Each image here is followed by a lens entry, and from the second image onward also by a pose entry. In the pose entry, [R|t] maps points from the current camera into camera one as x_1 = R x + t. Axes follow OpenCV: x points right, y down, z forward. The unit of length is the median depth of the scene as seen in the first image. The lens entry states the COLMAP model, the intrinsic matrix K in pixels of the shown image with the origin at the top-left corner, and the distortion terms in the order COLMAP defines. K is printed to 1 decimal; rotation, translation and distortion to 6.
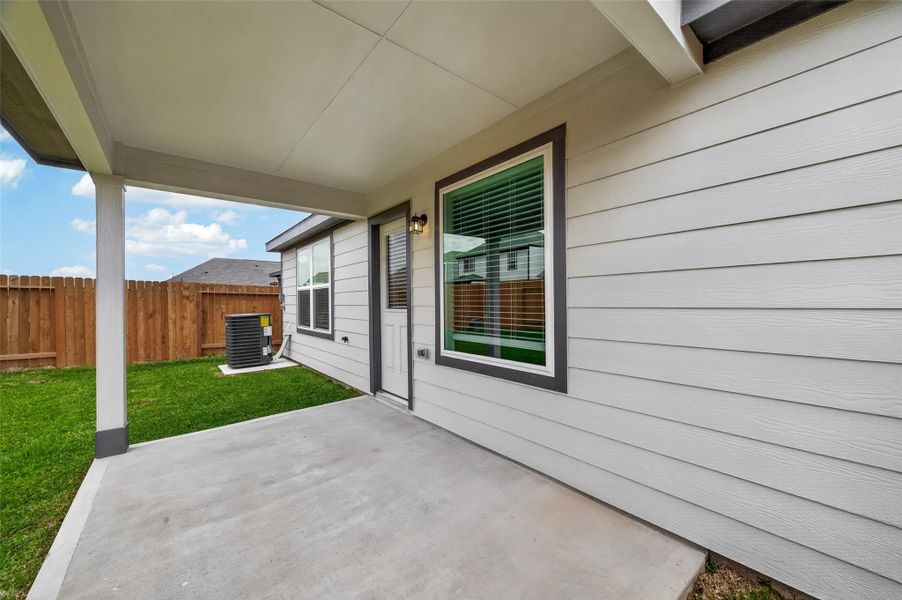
lens RADIAL K [[353.1, 0, 453.5], [0, 353.1, 301.9], [0, 0, 1]] dist [0.007598, -0.002354]
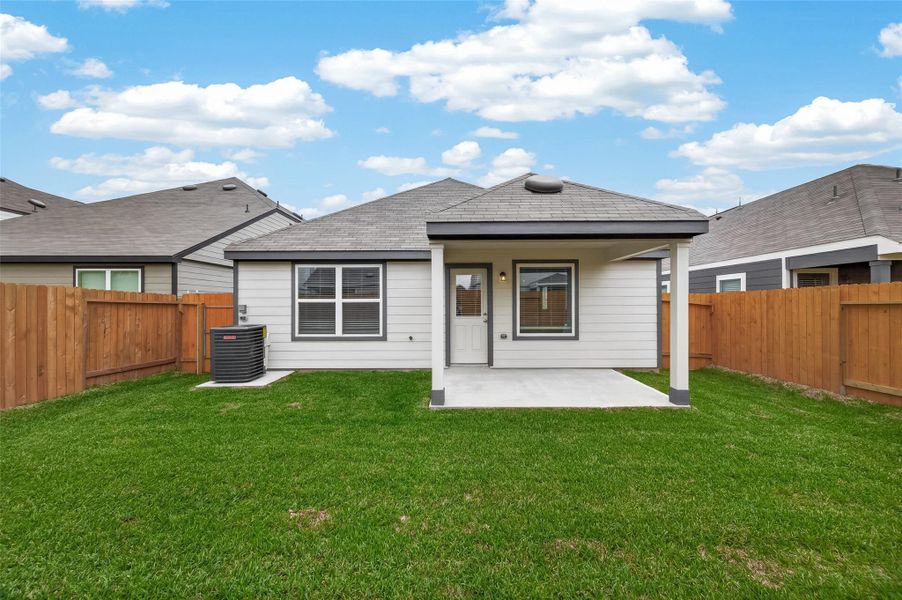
lens RADIAL K [[353.1, 0, 451.6], [0, 353.1, 302.3], [0, 0, 1]] dist [0.007598, -0.002354]
pose [[0.624764, 0.008765, 0.780765, -1.978904], [-0.000865, 0.999944, -0.010533, -0.040592], [-0.780813, 0.005905, 0.624736, -0.095239]]
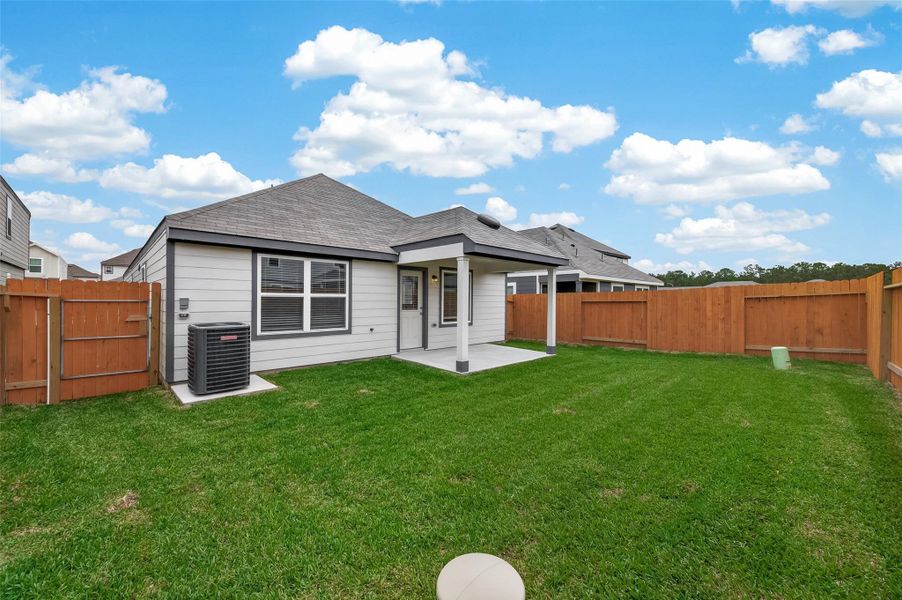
lens RADIAL K [[353.1, 0, 458.8], [0, 353.1, 300.4], [0, 0, 1]] dist [0.007598, -0.002354]
pose [[-0.115585, 0.007802, 0.993267, -2.908183], [-0.003871, 0.999958, -0.008305, -0.028682], [-0.993290, -0.004805, -0.115550, 1.141780]]
